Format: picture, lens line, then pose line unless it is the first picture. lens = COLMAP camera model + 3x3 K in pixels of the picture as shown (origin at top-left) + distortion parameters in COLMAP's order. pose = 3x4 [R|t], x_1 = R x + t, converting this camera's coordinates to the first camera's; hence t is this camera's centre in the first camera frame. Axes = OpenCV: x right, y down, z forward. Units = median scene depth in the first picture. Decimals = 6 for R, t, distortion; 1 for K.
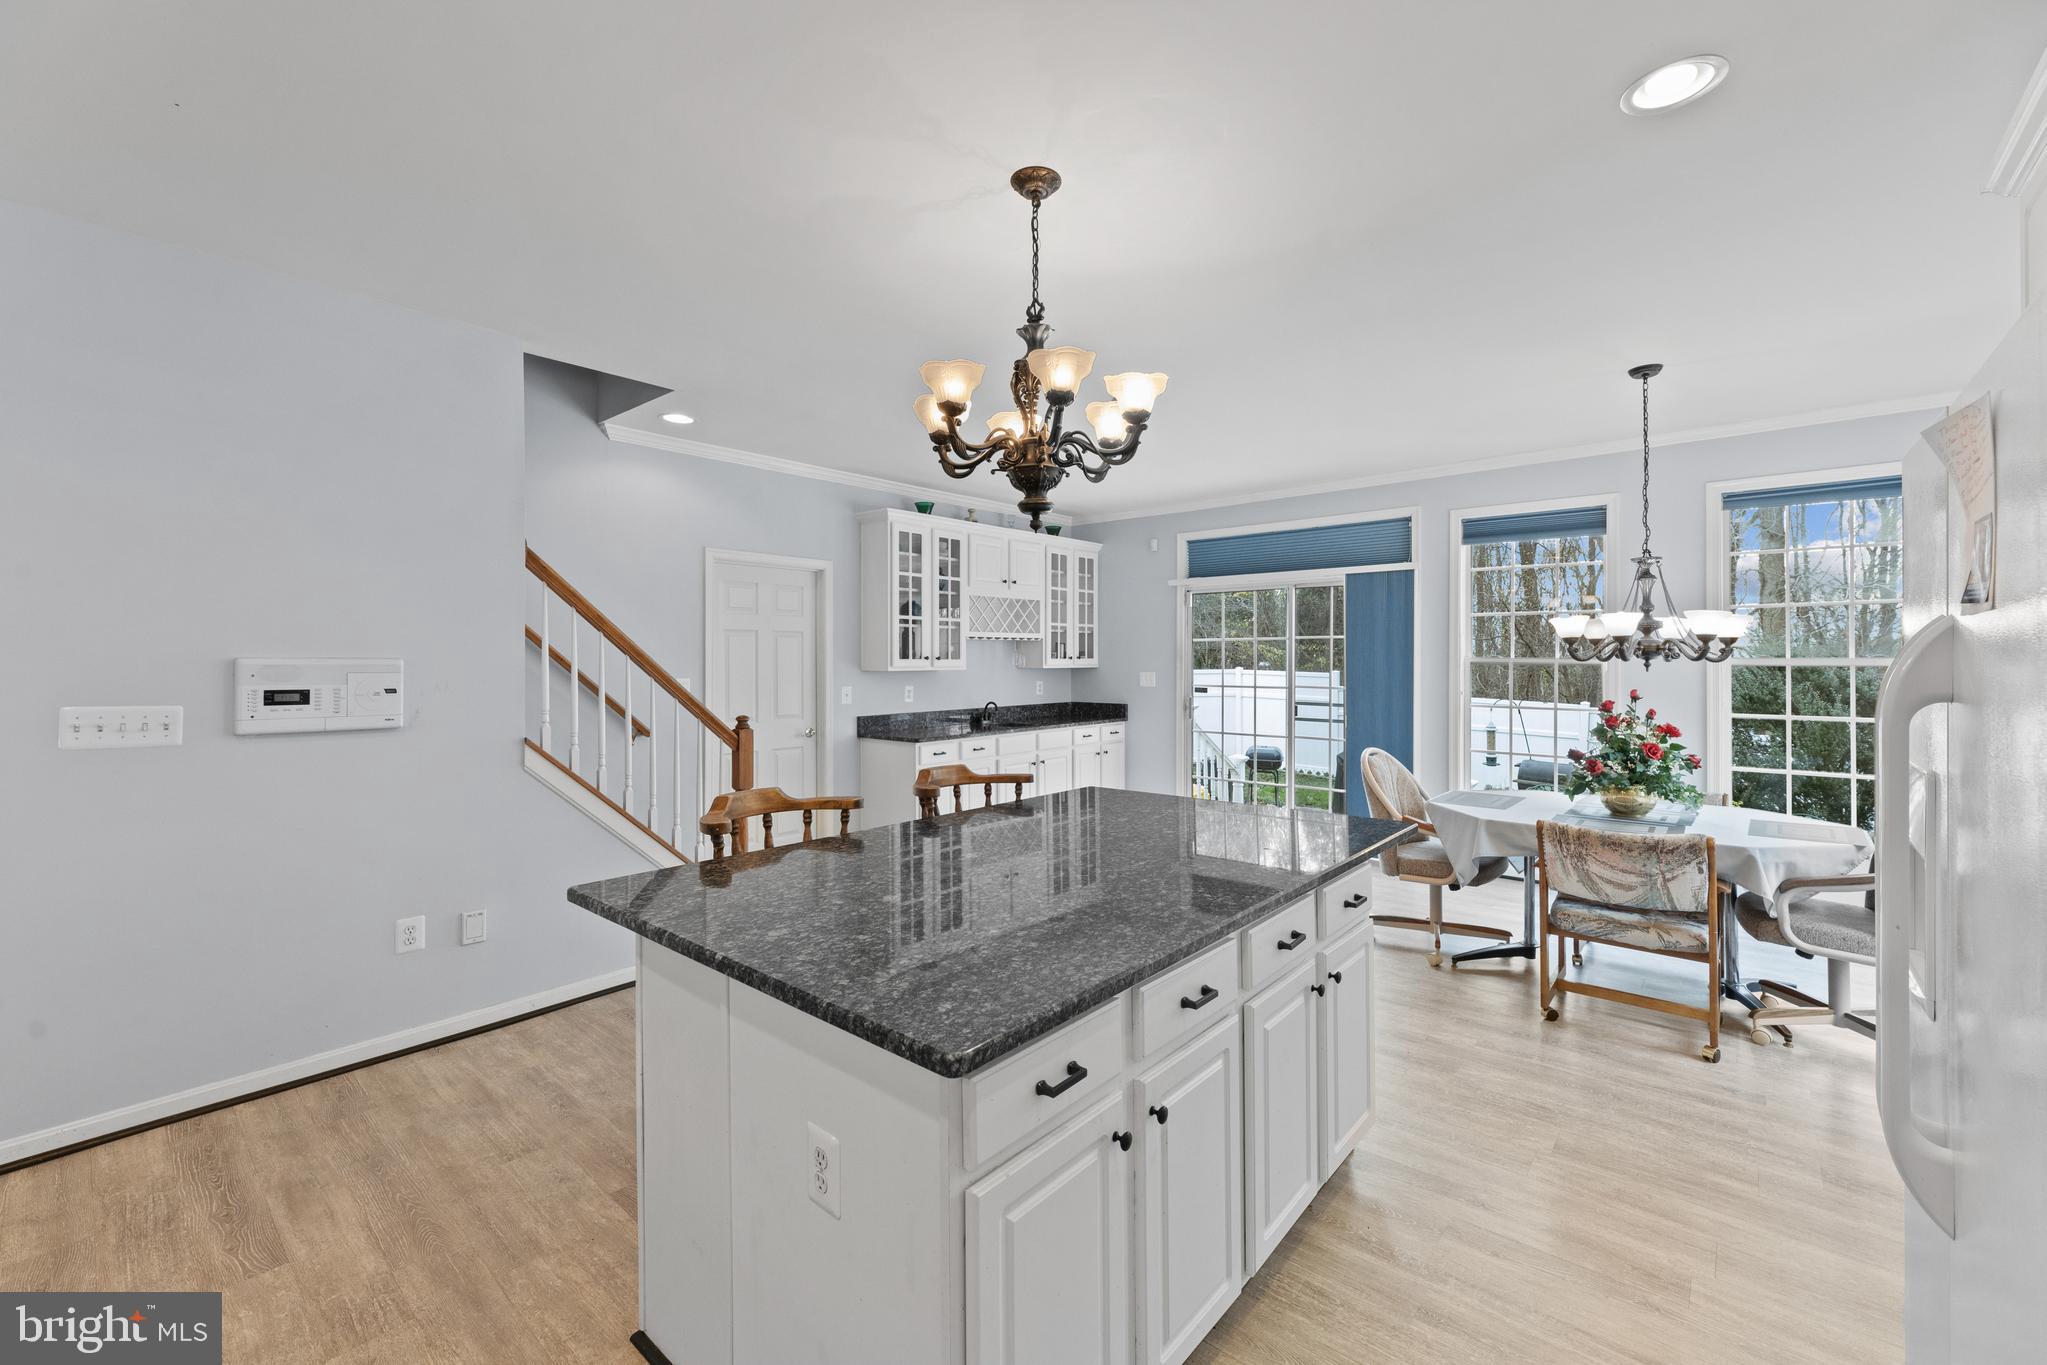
lens RADIAL K [[819.9, 0, 1028.1], [0, 819.9, 661.7], [0, 0, 1]] dist [0.000256, -0.000733]
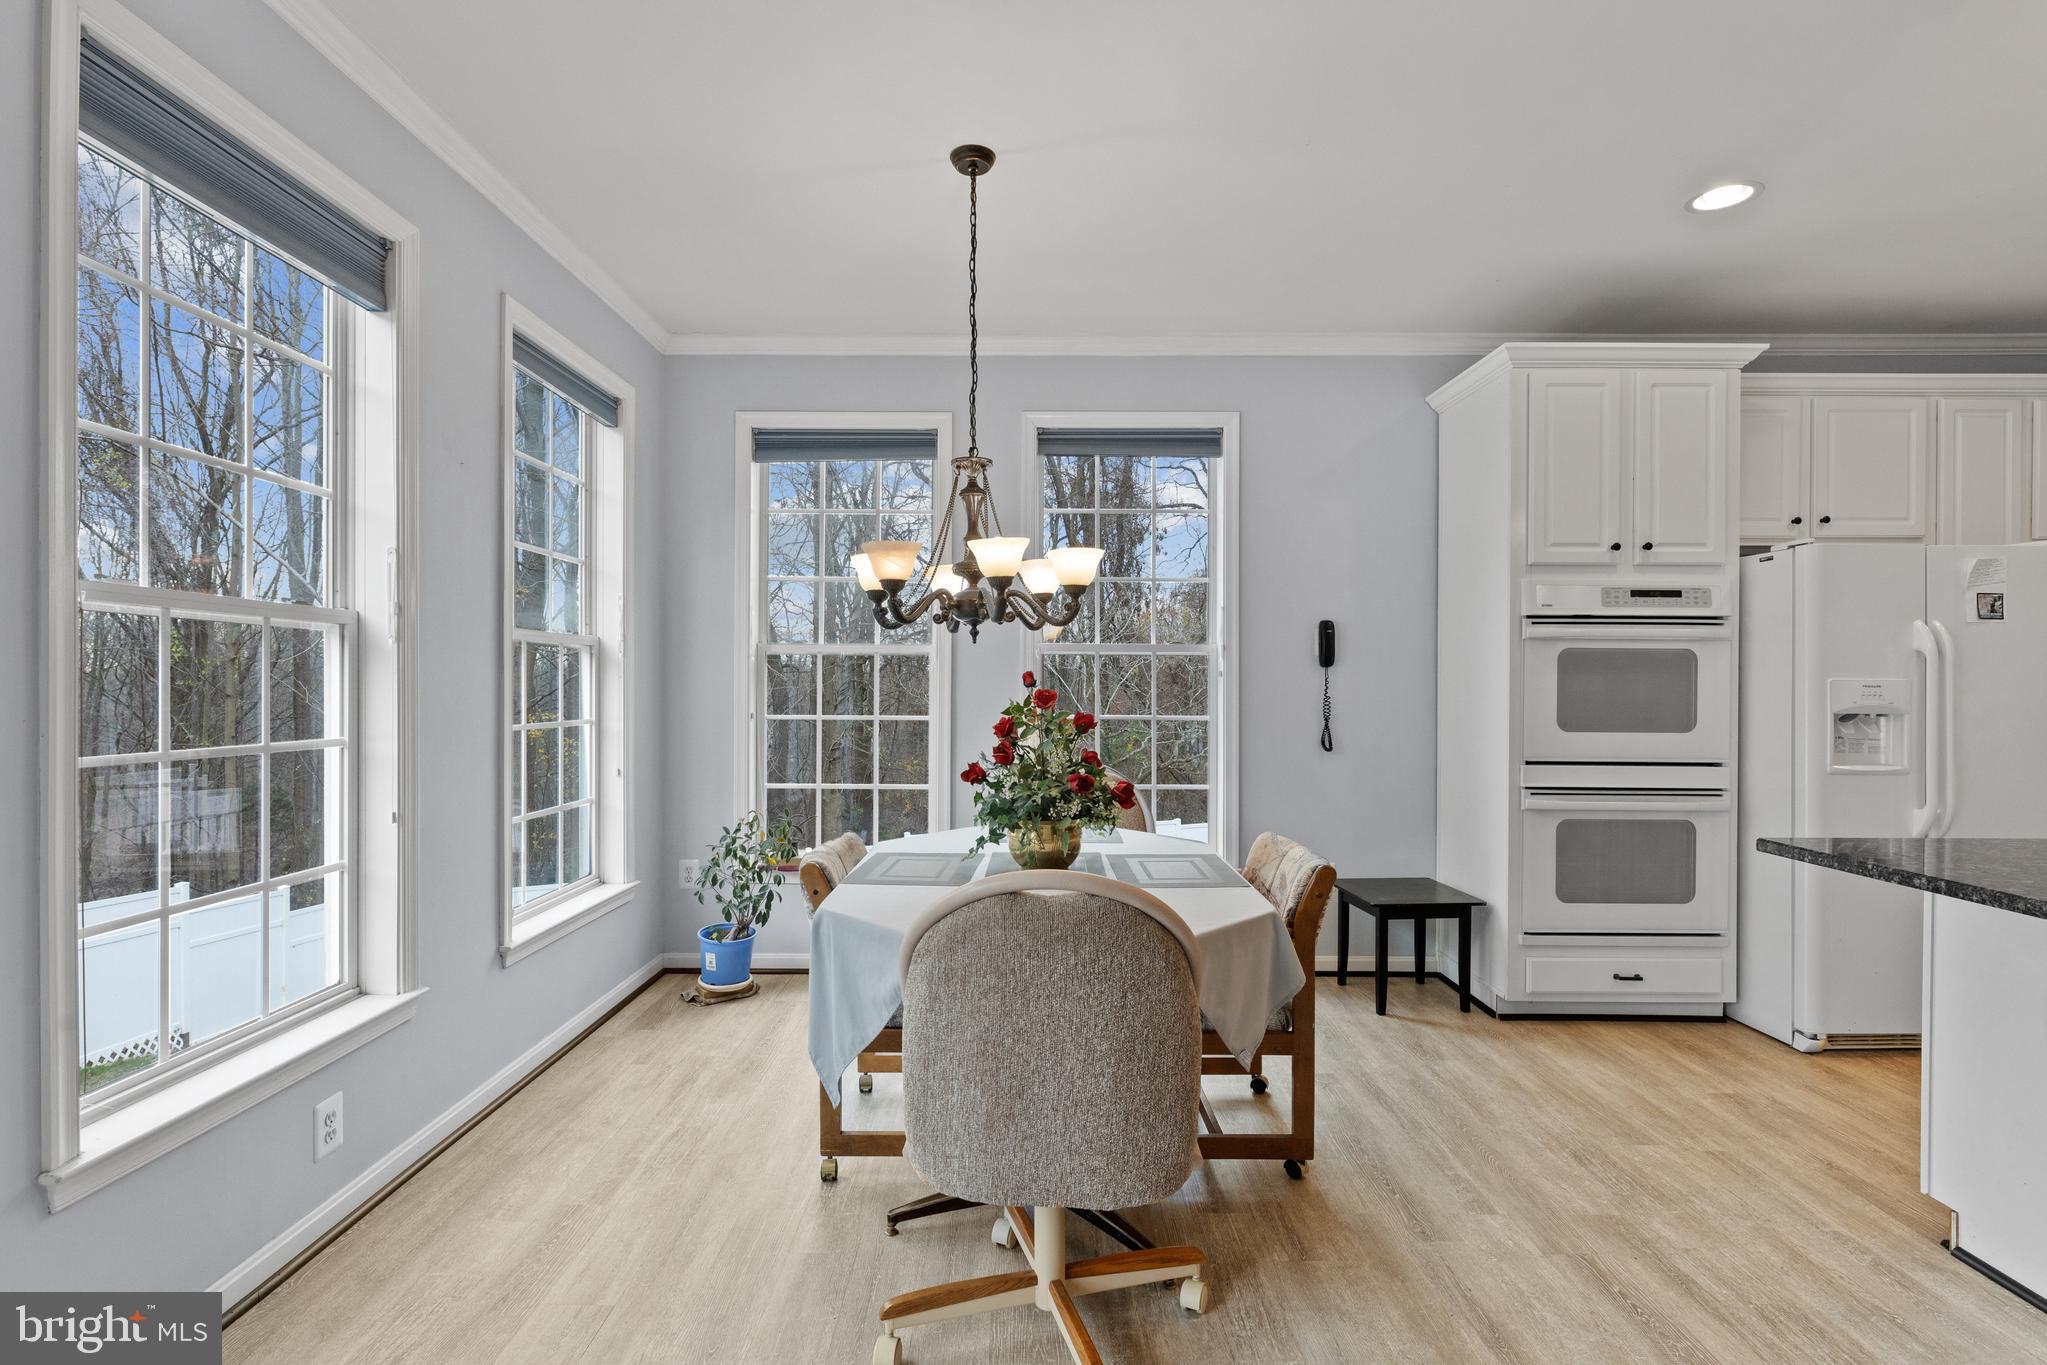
lens RADIAL K [[953.4, 0, 1018.8], [0, 953.4, 683.0], [0, 0, 1]] dist [-0.001722, -0.000533]
pose [[-0.654145, -0.002304, 0.756366, 0.115976], [-0.000897, 0.999997, 0.002271, 0.025292], [-0.756369, 0.000807, -0.654145, 0.908218]]
